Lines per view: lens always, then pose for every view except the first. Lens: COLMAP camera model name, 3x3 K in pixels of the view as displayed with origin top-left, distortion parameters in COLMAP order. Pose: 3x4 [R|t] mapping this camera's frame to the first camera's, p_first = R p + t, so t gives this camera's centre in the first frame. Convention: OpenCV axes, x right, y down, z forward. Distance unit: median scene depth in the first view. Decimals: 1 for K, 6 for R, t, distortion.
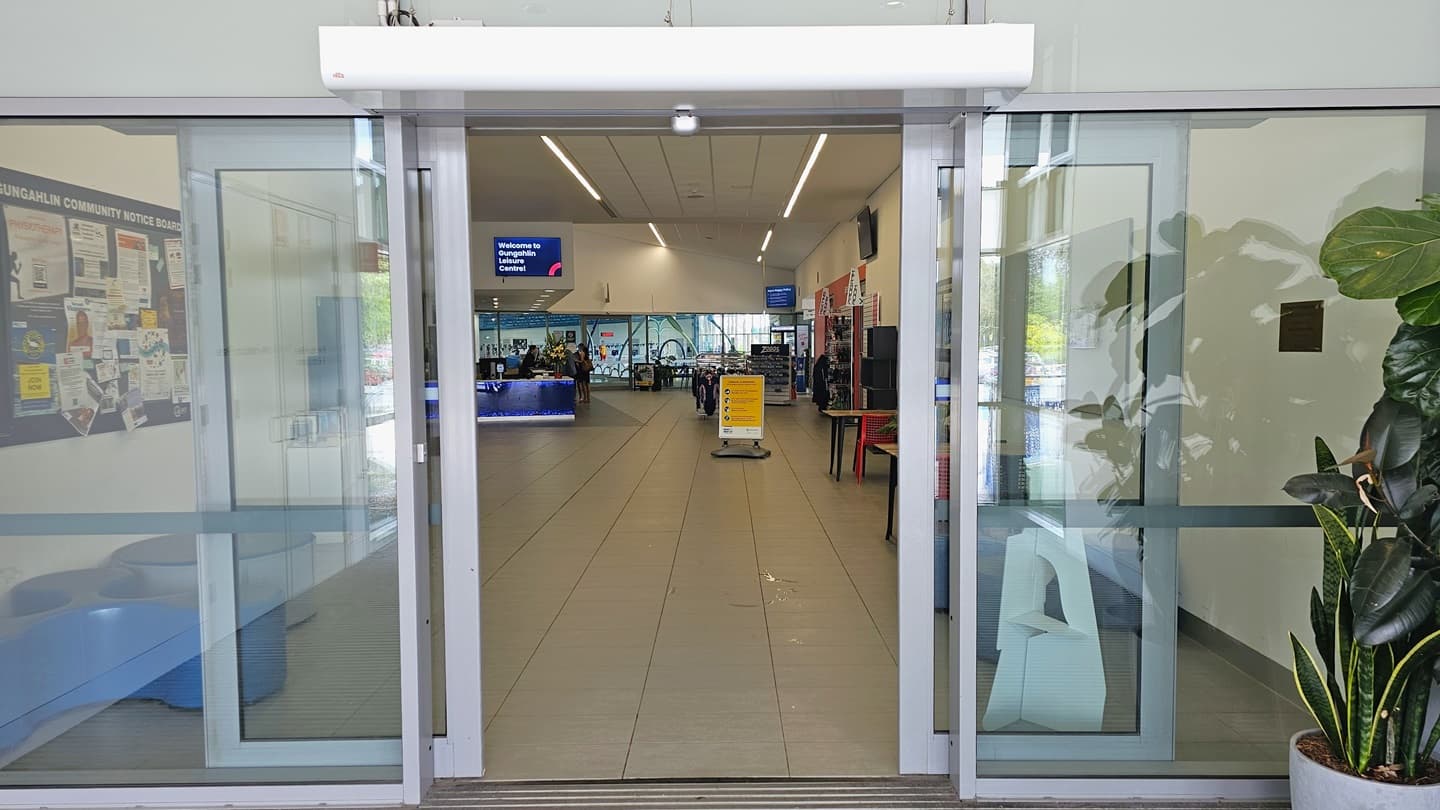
lens RADIAL K [[964.8, 0, 720.0], [0, 964.8, 405.0], [0, 0, 1]] dist [0.000870, 0.000069]
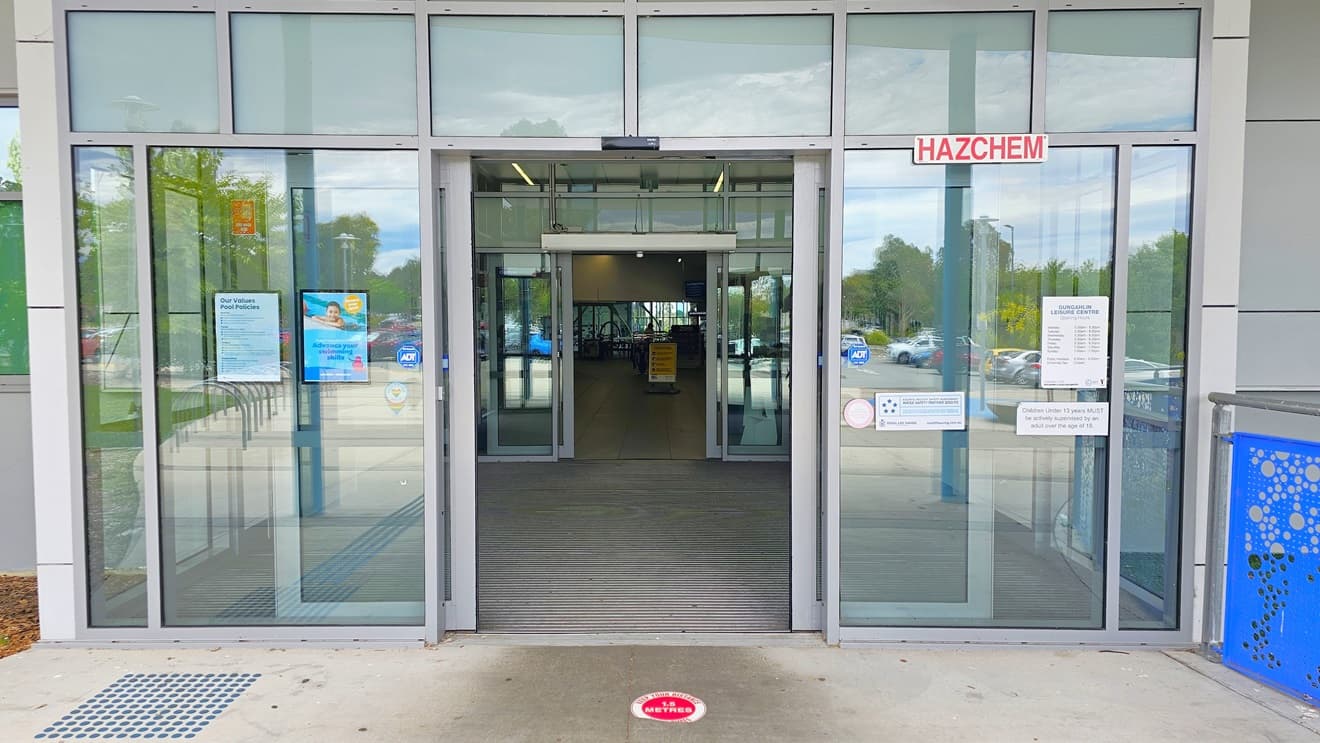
lens RADIAL K [[884.4, 0, 660.0], [0, 884.4, 371.5], [0, 0, 1]] dist [0.000870, 0.000069]
pose [[0.999920, 0.002486, 0.012382, -0.000446], [-0.002341, 0.999928, -0.011728, 0.023030], [-0.012410, 0.011698, 0.999855, -0.330307]]
